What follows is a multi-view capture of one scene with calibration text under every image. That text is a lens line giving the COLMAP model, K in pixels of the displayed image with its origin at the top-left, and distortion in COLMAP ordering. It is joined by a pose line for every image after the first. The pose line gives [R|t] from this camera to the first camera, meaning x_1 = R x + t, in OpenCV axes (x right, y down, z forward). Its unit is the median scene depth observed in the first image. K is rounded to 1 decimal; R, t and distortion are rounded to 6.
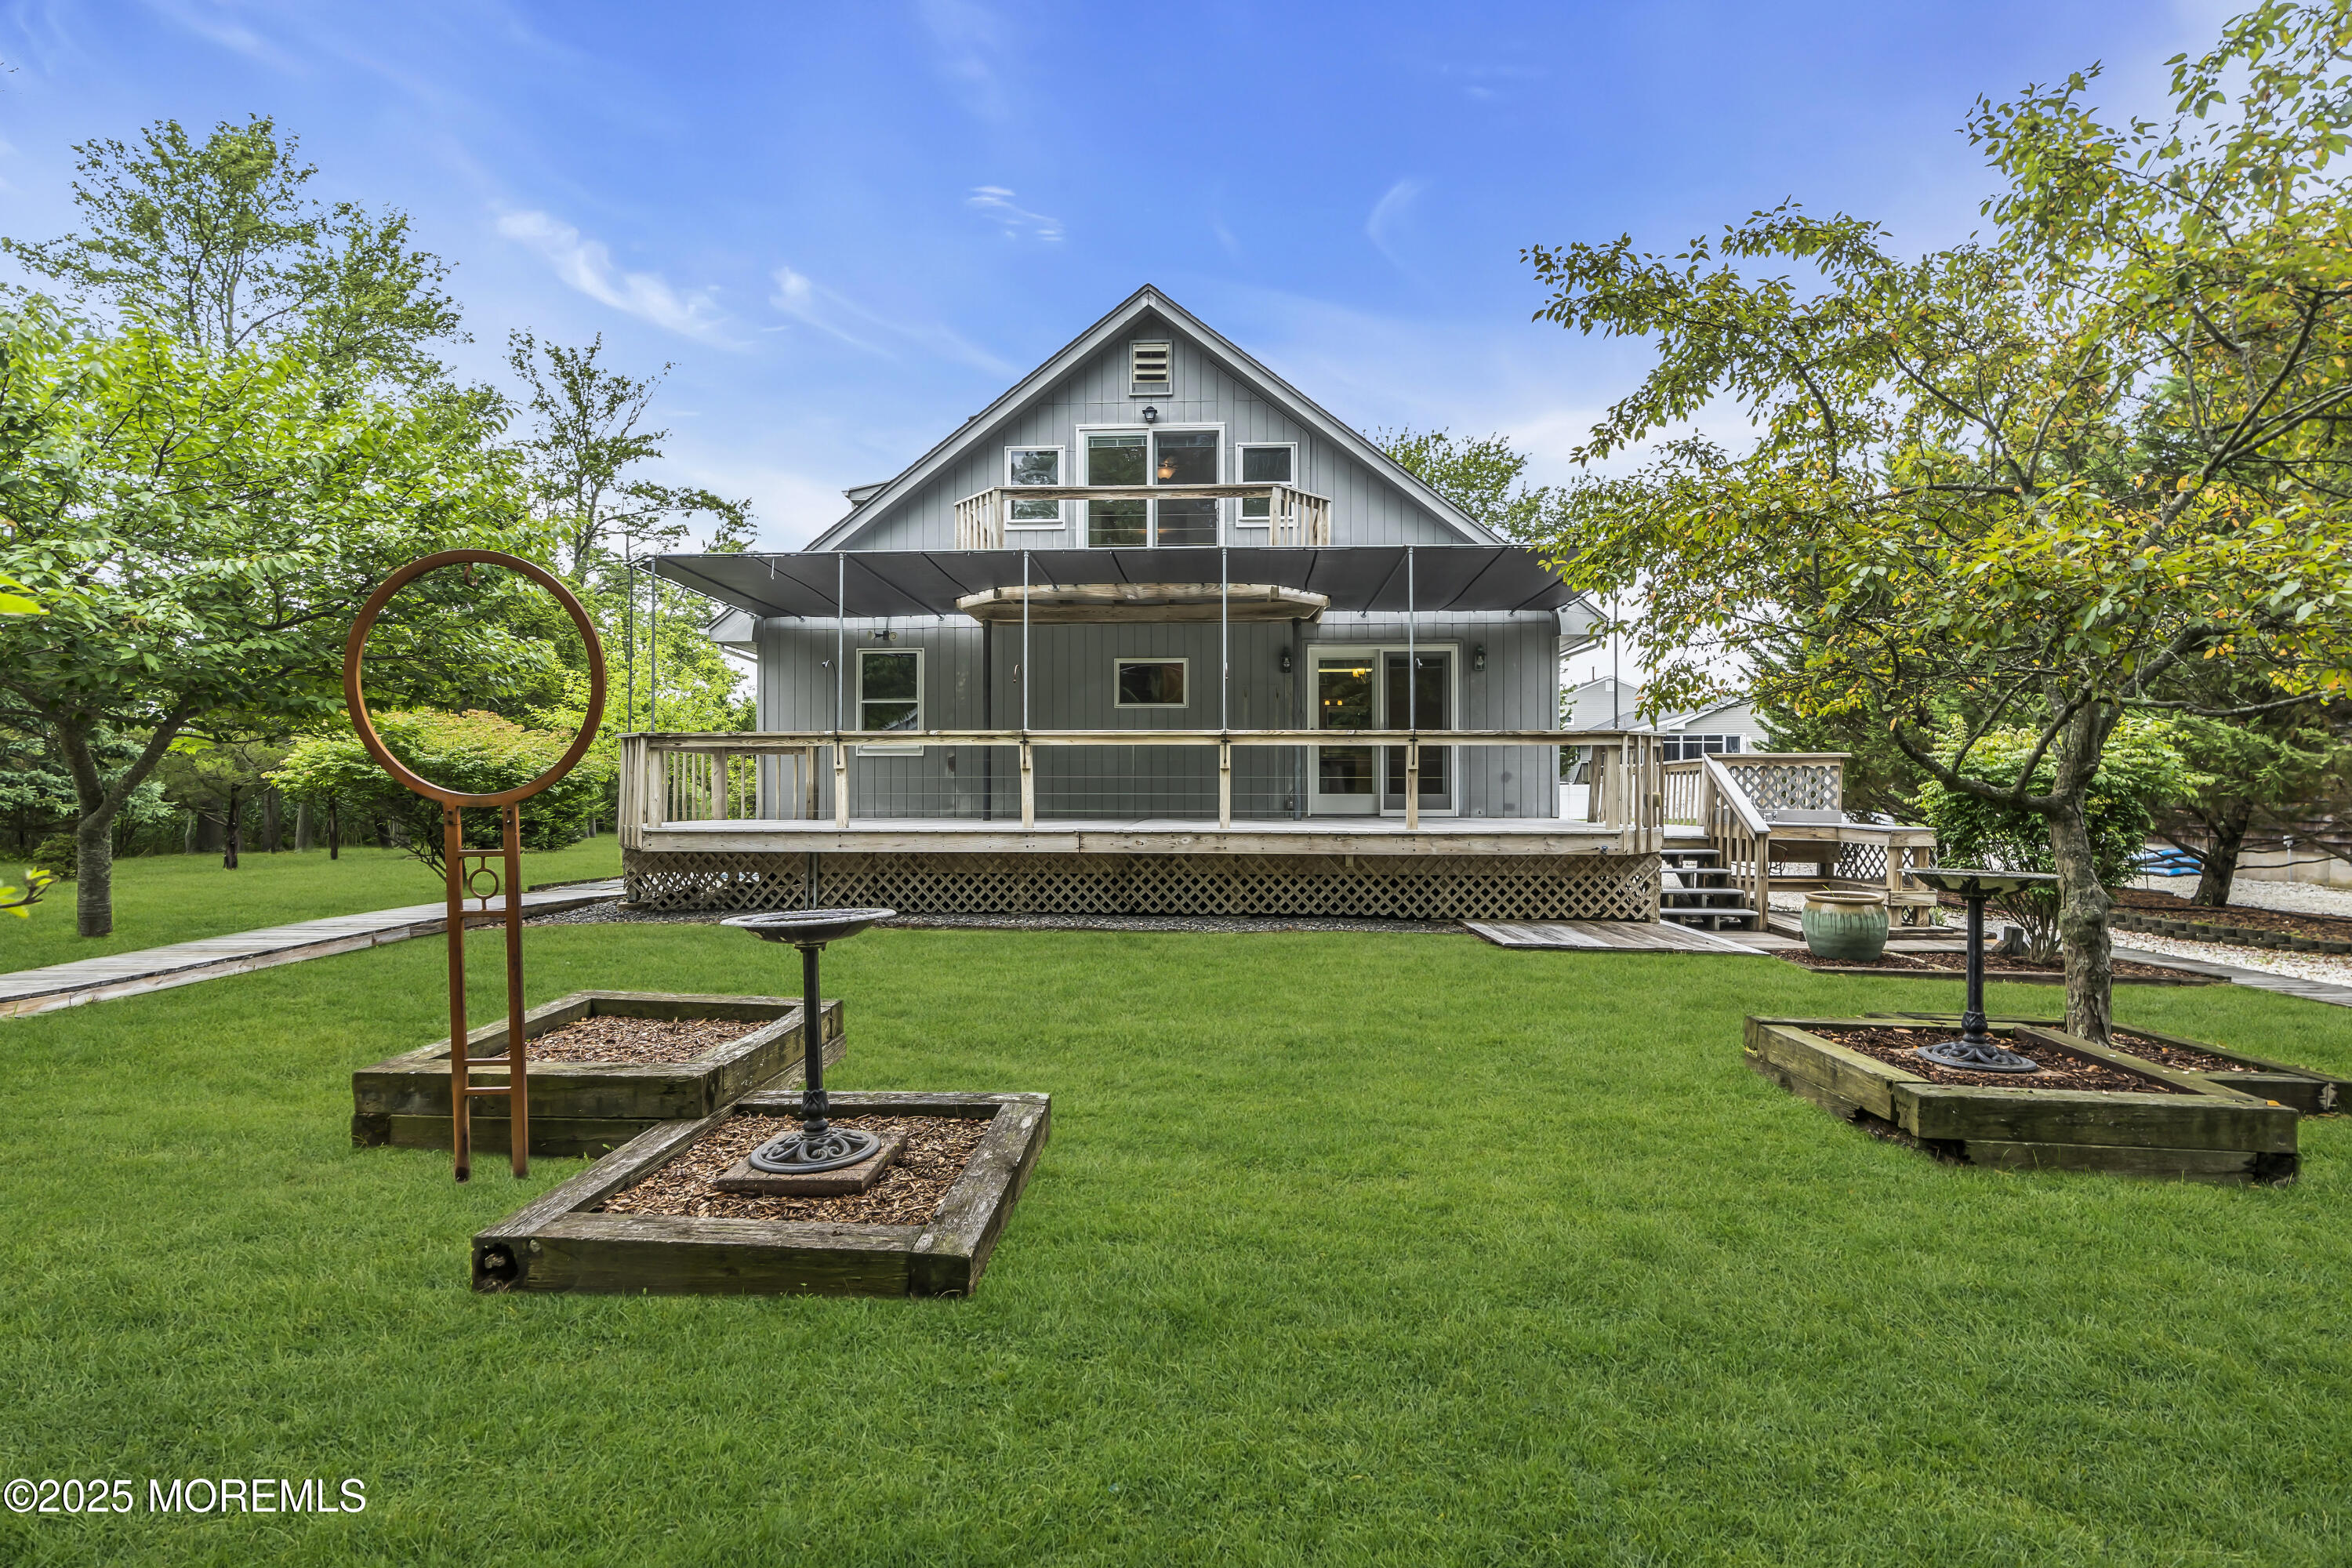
lens RADIAL K [[1076.8, 0, 1182.7], [0, 1076.8, 787.8], [0, 0, 1]] dist [0.000841, 0.000485]
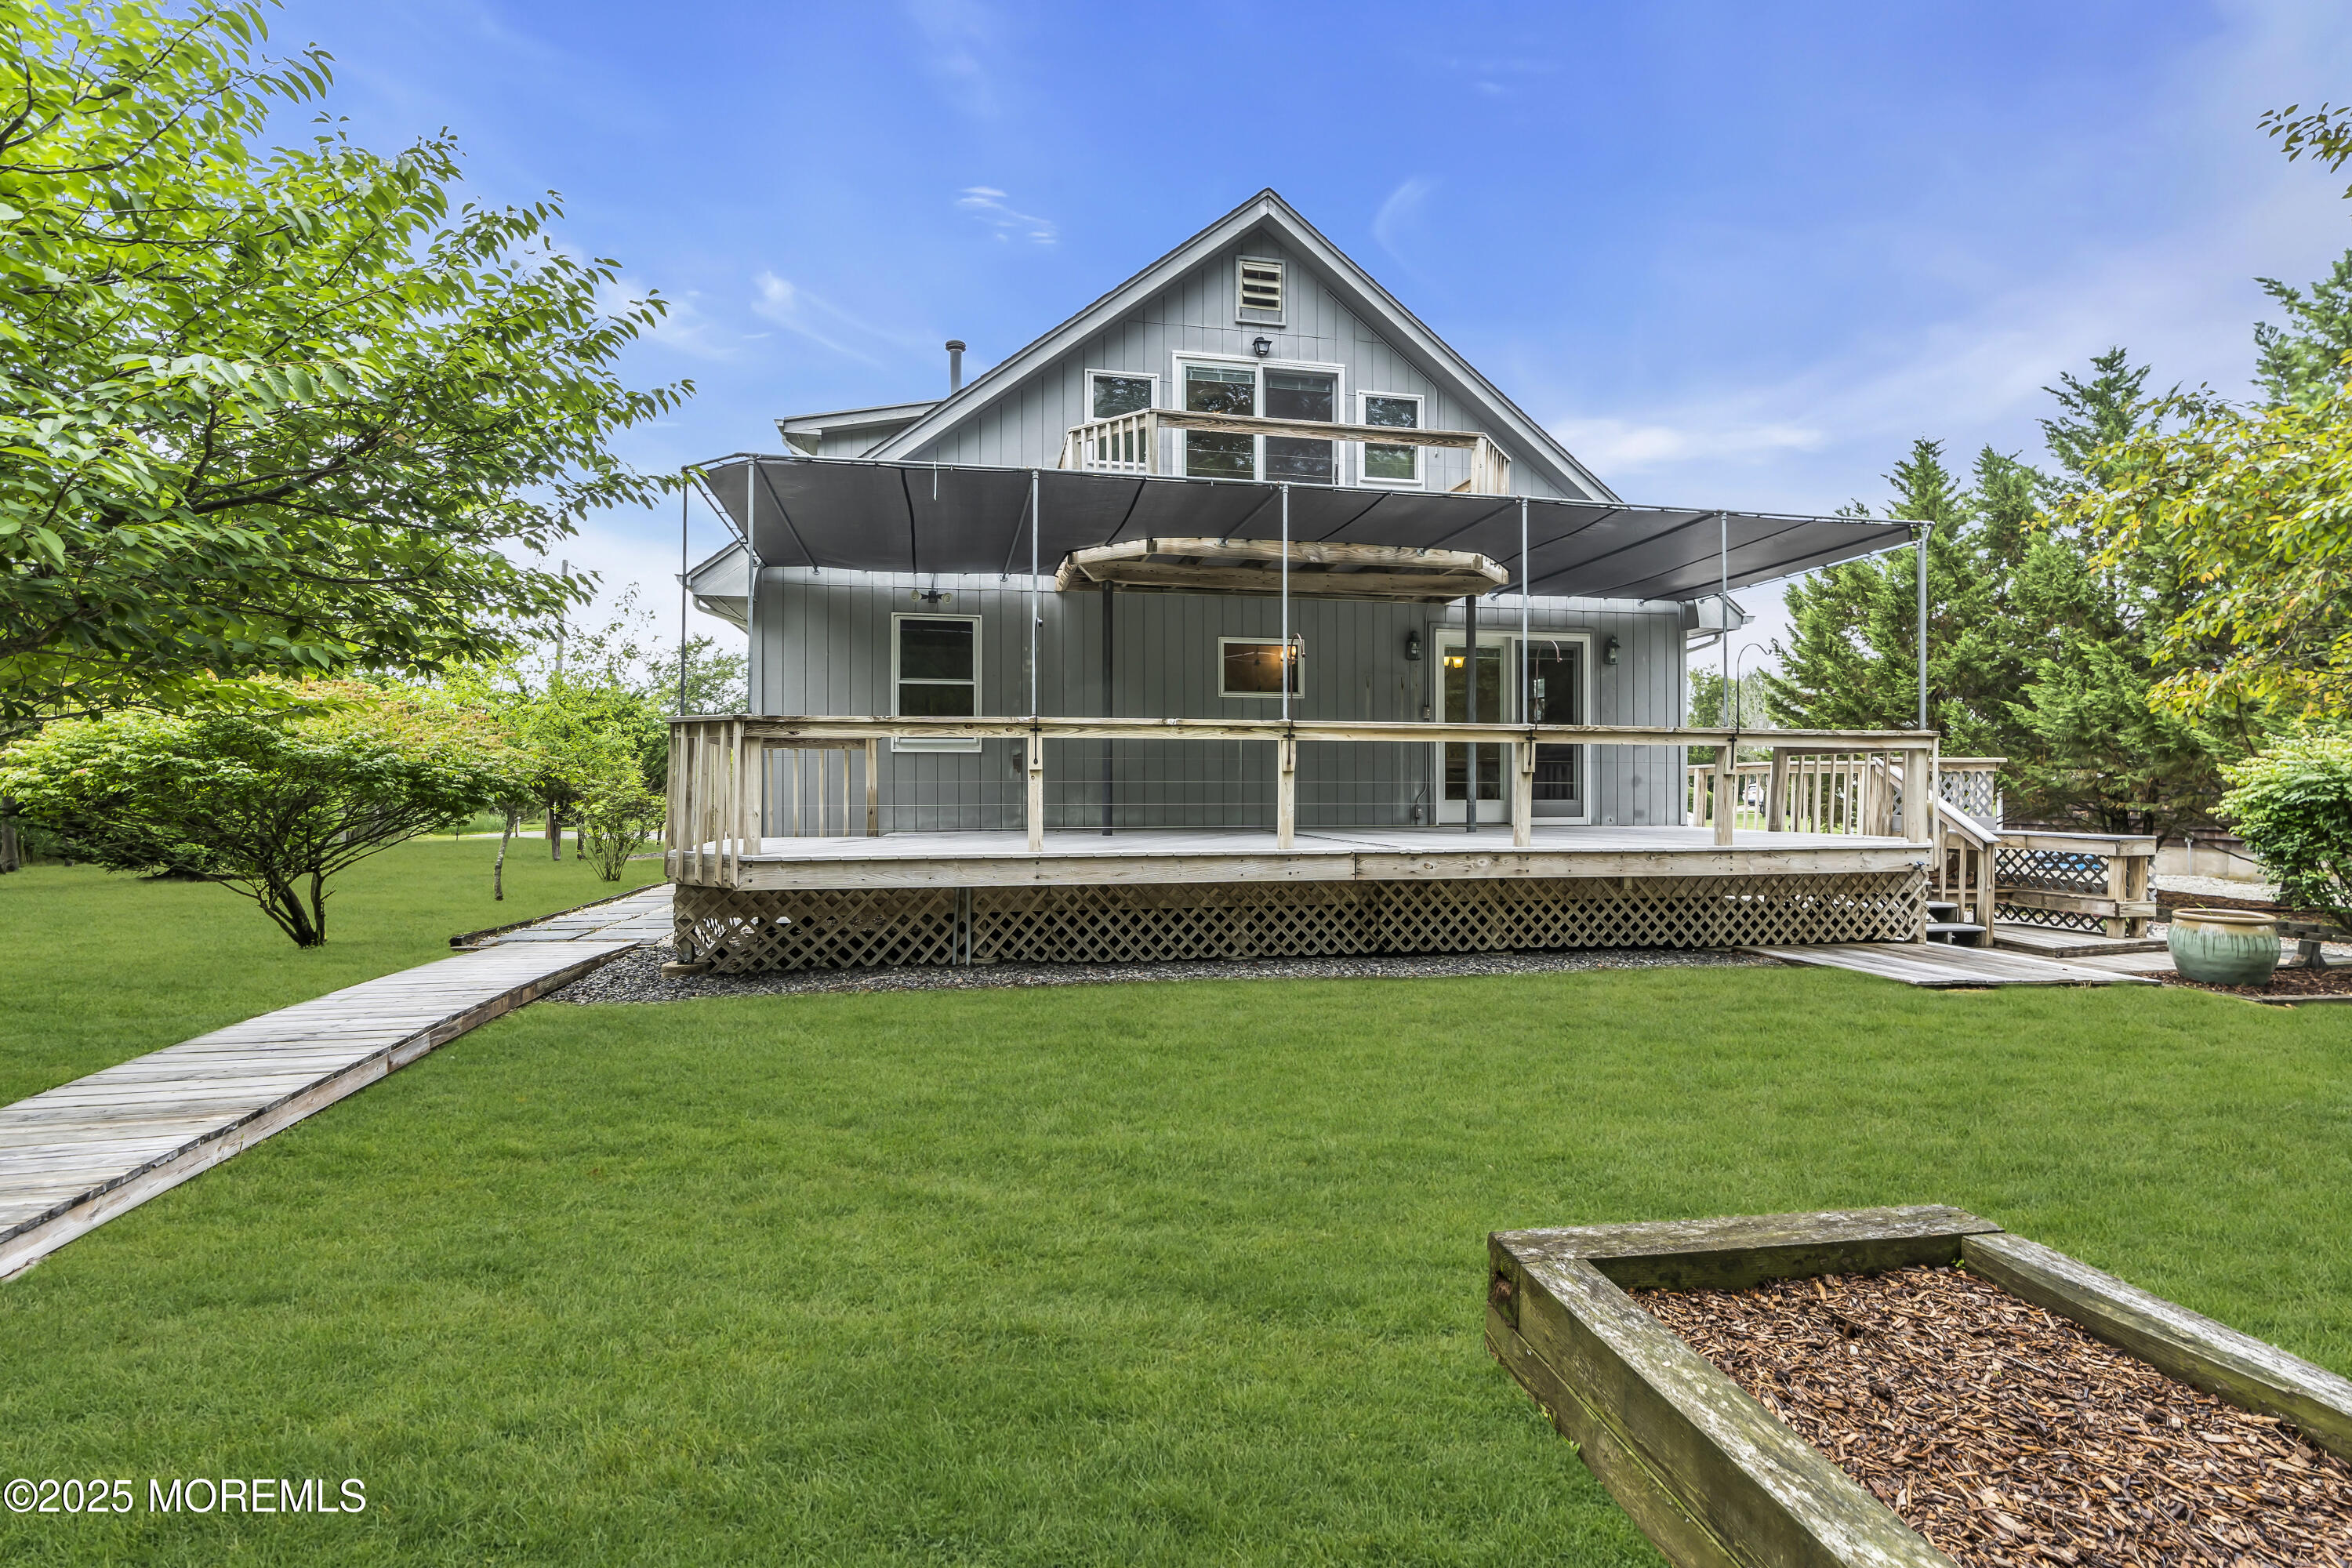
lens RADIAL K [[1076.8, 0, 1182.7], [0, 1076.8, 787.8], [0, 0, 1]] dist [0.000841, 0.000485]
pose [[0.969113, 0.000880, 0.246615, -0.383649], [-0.001101, 0.999999, 0.000757, -0.005968], [-0.246614, -0.001005, 0.969113, 0.266000]]
